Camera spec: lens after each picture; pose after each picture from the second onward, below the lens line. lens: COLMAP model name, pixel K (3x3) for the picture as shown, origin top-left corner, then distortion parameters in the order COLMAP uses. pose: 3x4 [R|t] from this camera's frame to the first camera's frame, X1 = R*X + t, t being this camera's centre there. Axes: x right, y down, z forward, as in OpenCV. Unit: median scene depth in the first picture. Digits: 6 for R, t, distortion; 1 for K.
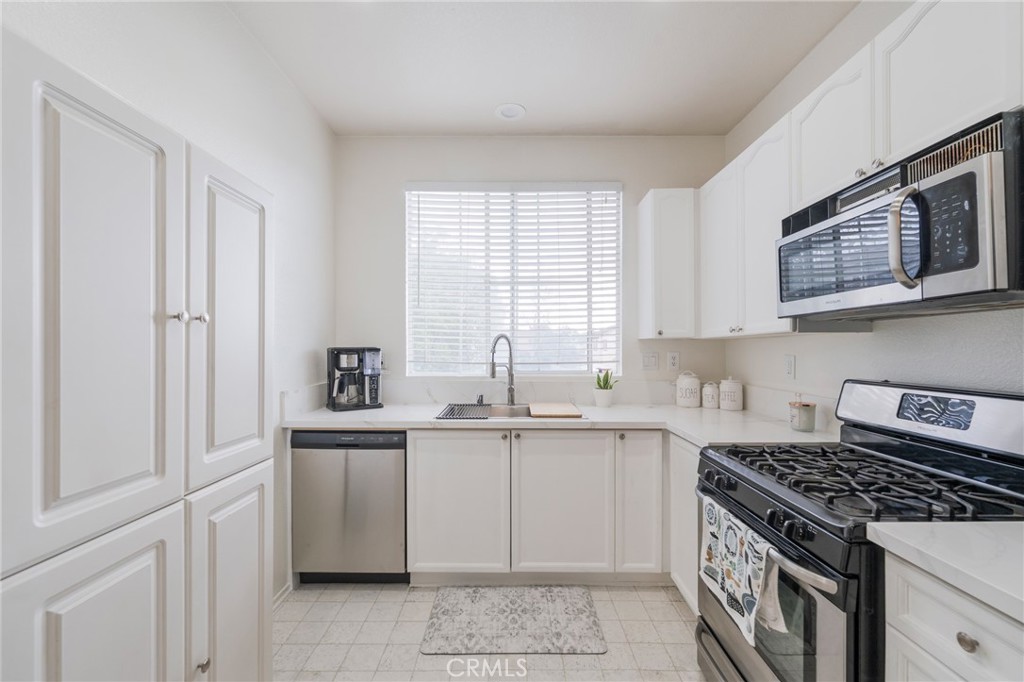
lens RADIAL K [[416.9, 0, 511.1], [0, 416.9, 349.0], [0, 0, 1]] dist [-0.000481, -0.000077]
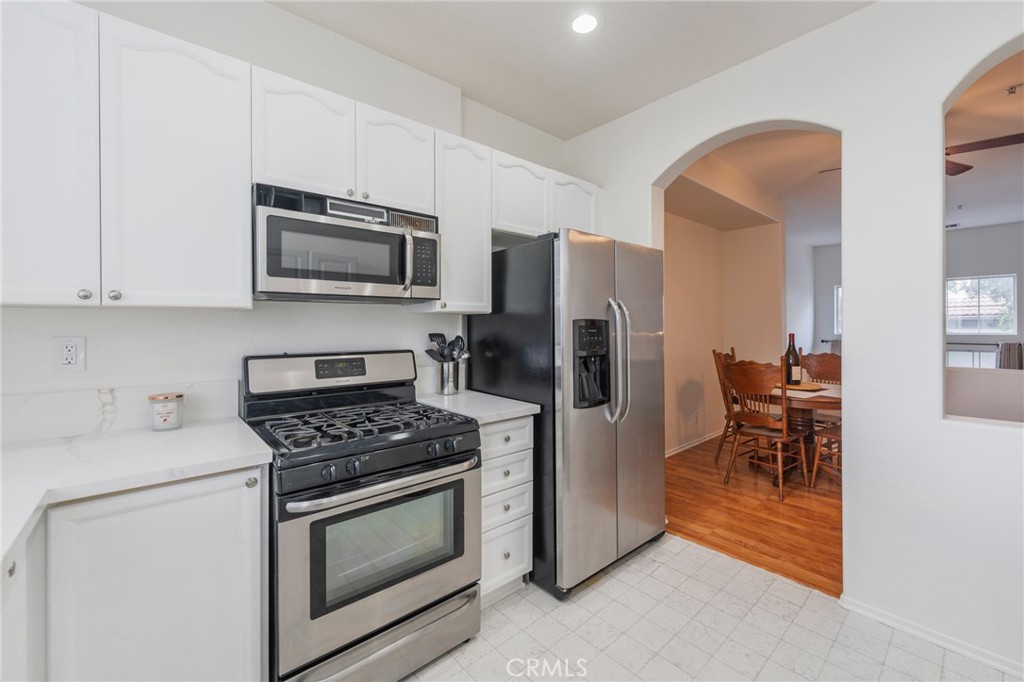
lens RADIAL K [[409.1, 0, 507.9], [0, 409.1, 327.8], [0, 0, 1]] dist [-0.002032, -0.000211]
pose [[-0.648919, -0.000563, 0.760857, -0.382377], [0.003789, 0.999985, 0.003971, 0.000349], [-0.760848, 0.005459, -0.648907, 1.195565]]
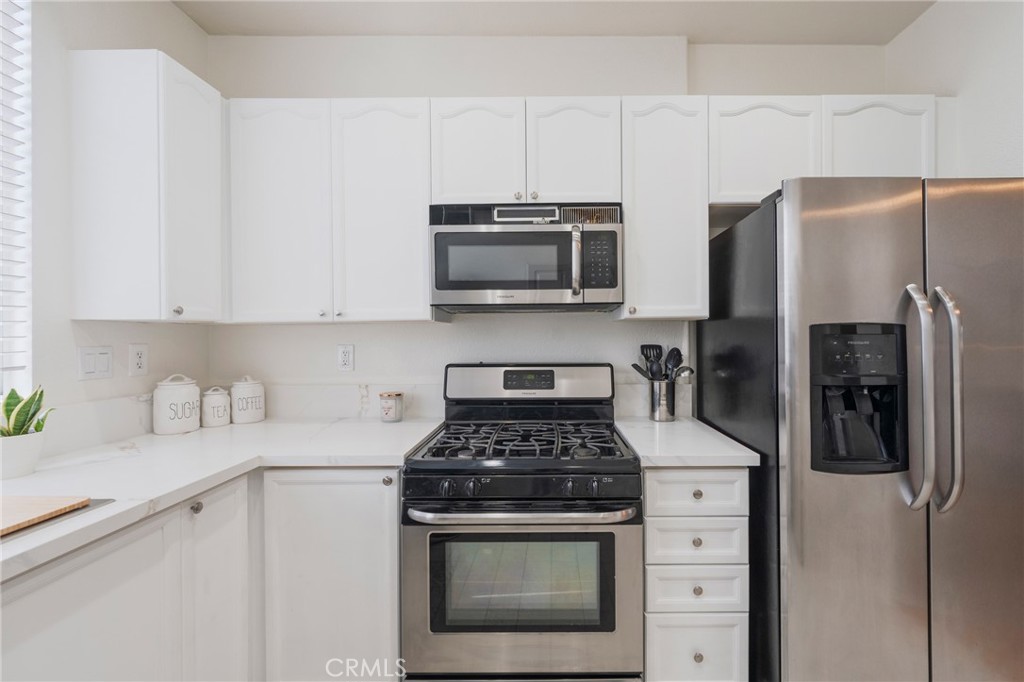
lens RADIAL K [[424.1, 0, 549.5], [0, 424.1, 336.6], [0, 0, 1]] dist [-0.001148, -0.000073]
pose [[-0.005863, 0.001023, 0.999982, -0.354126], [0.006983, 0.999975, -0.000982, 0.000670], [-0.999958, 0.006977, -0.005870, 0.751070]]
